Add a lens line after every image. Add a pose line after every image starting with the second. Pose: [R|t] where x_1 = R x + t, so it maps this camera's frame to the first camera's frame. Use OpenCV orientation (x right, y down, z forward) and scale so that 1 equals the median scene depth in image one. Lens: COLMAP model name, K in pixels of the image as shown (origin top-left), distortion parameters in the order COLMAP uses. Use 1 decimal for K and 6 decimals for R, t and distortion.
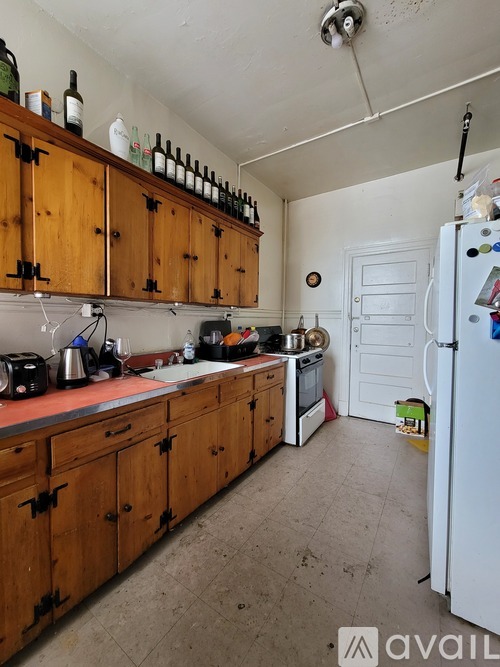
lens RADIAL K [[271.4, 0, 251.7], [0, 271.4, 332.0], [0, 0, 1]] dist [-0.000216, -0.000012]
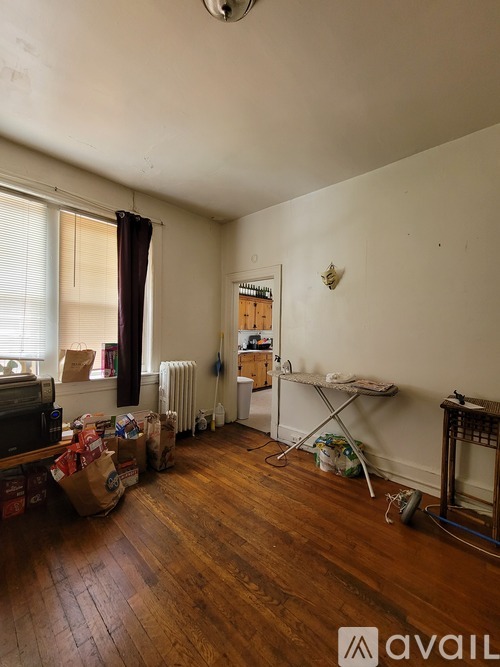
lens RADIAL K [[271.4, 0, 251.5], [0, 271.4, 334.6], [0, 0, 1]] dist [-0.000216, -0.000012]
pose [[0.986078, 0.009253, -0.166023, 0.301164], [-0.015902, 0.999122, -0.038766, 0.058468], [0.165519, 0.040866, 0.985360, -1.751839]]
